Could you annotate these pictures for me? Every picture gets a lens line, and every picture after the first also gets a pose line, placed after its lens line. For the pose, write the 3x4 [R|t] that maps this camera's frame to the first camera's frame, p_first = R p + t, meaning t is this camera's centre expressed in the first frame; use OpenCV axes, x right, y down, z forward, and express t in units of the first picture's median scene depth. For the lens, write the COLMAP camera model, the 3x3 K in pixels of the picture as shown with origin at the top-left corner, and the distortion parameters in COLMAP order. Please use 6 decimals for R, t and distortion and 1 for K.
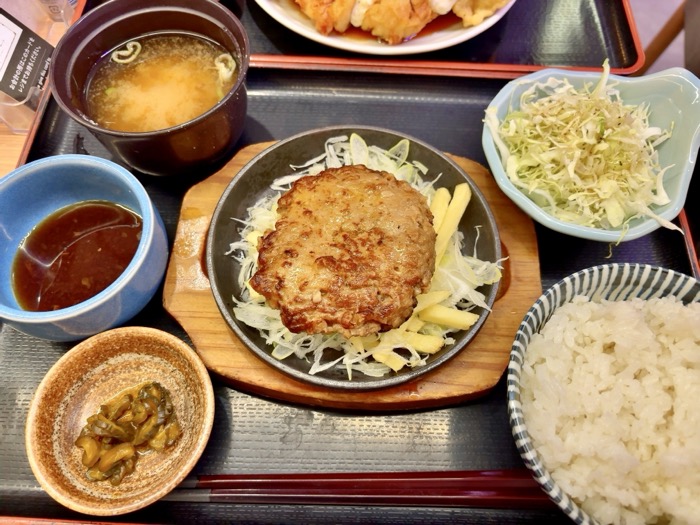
lens RADIAL K [[539.8, 0, 350.0], [0, 539.8, 262.5], [0, 0, 1]] dist [0.075919, -0.112181]
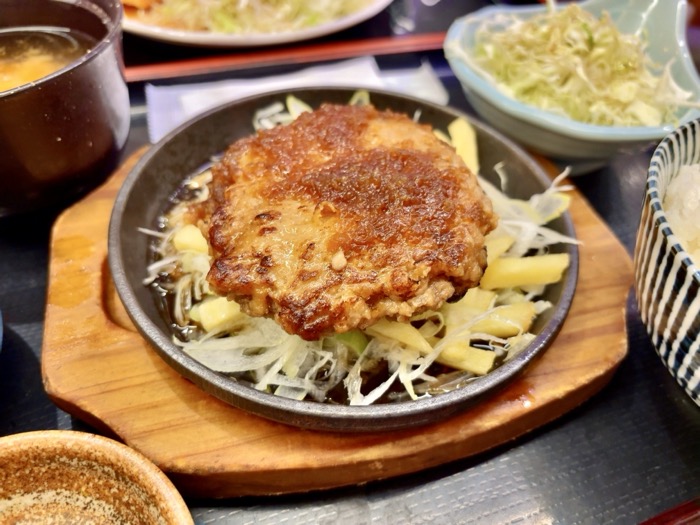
lens RADIAL K [[567.6, 0, 350.0], [0, 567.6, 262.5], [0, 0, 1]] dist [-0.000829, 0.000515]
pose [[0.942005, -0.221355, 0.252246, -0.184148], [0.283475, 0.927148, -0.245027, 0.198367], [-0.179631, 0.302322, 0.936127, 0.404338]]
